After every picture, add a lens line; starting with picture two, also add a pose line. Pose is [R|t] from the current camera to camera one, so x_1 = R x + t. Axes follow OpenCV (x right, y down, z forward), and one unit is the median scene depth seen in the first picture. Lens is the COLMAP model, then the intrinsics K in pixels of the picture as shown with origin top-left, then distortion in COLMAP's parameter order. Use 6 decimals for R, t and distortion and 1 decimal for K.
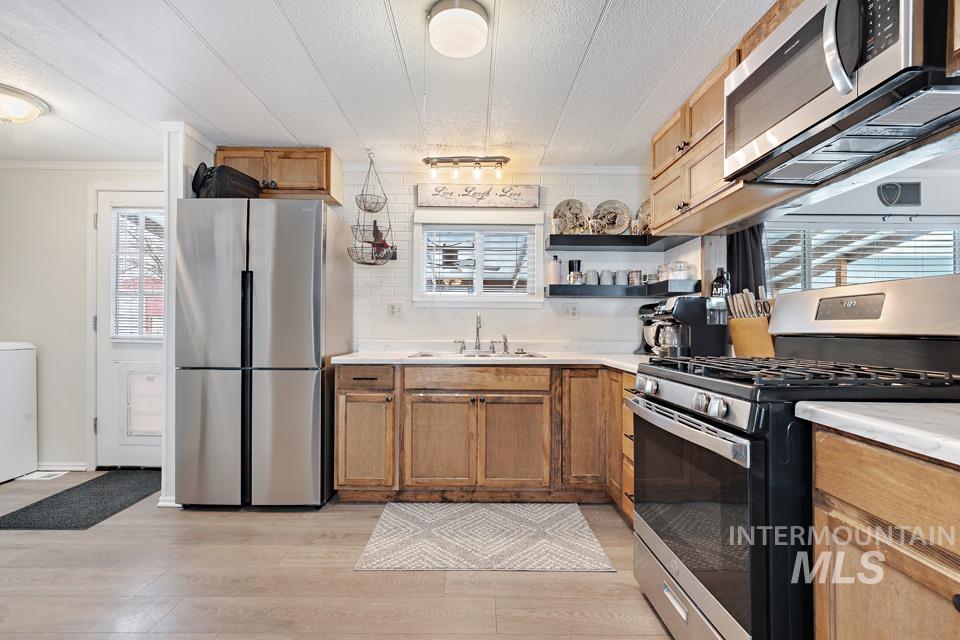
lens RADIAL K [[439.3, 0, 482.3], [0, 439.3, 328.9], [0, 0, 1]] dist [0.001007, 0.000891]
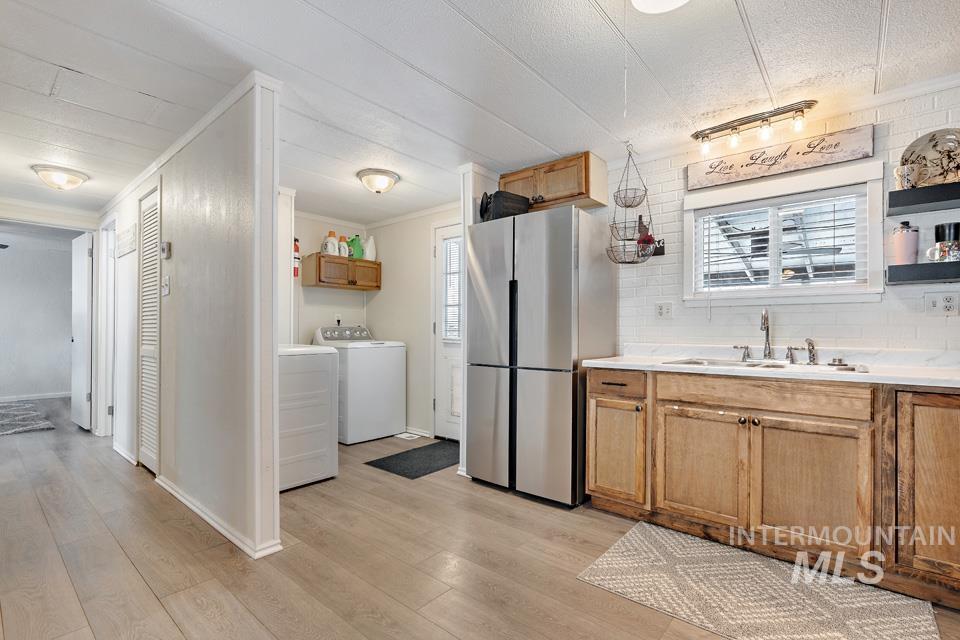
lens RADIAL K [[449.8, 0, 481.4], [0, 449.8, 329.9], [0, 0, 1]] dist [0.000634, 0.000741]
pose [[0.758076, -0.005157, -0.652146, 0.148387], [0.002308, 0.999984, -0.005226, 0.000218], [0.652162, 0.002456, 0.758075, 0.072007]]
